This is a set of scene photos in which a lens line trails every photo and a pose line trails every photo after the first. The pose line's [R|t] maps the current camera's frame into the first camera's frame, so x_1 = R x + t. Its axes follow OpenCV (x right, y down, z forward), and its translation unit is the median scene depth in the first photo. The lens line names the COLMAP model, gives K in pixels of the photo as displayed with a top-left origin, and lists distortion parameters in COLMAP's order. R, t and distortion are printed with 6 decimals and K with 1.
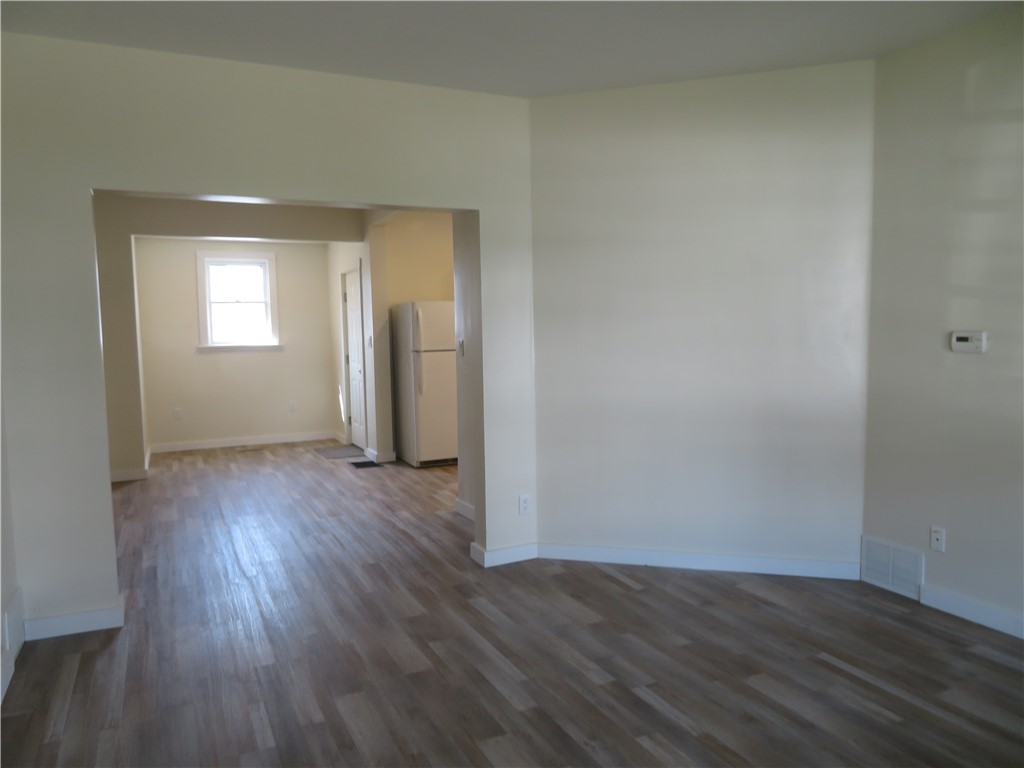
lens RADIAL K [[741.6, 0, 509.8], [0, 741.6, 385.7], [0, 0, 1]] dist [0.003951, -0.004010]
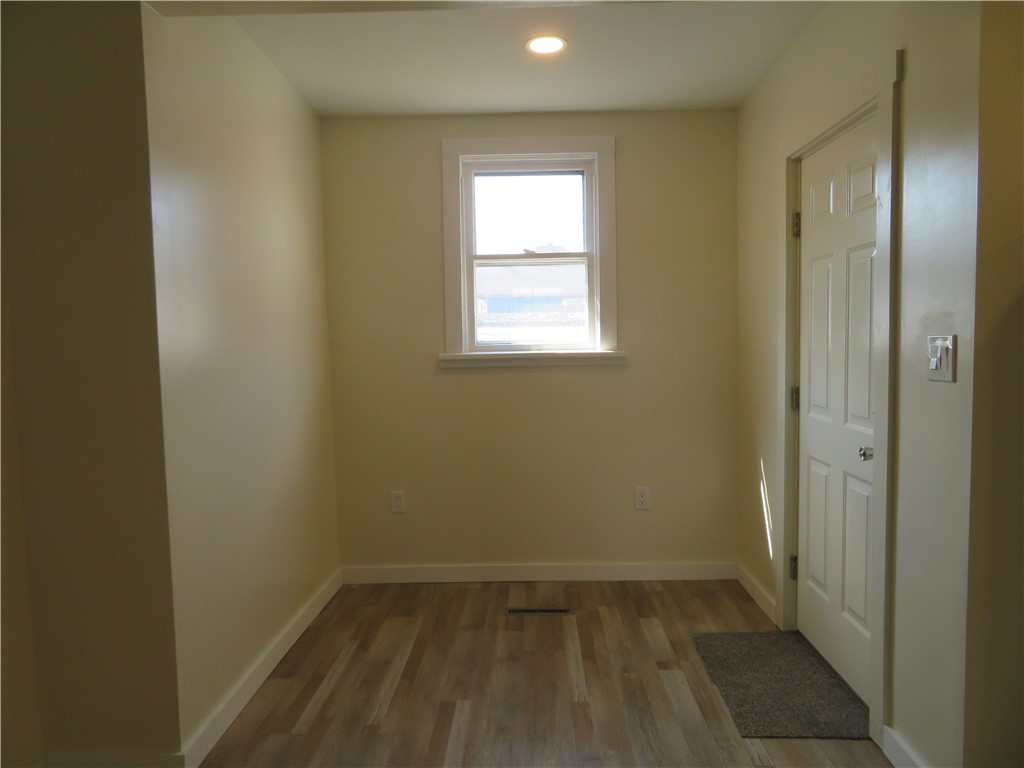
lens RADIAL K [[741.6, 0, 506.3], [0, 741.6, 385.2], [0, 0, 1]] dist [0.003951, -0.004010]
pose [[0.889996, 0.034460, -0.454665, -0.179052], [-0.034271, 0.999375, 0.008661, -0.040387], [0.454679, 0.007874, 0.890620, 0.612836]]
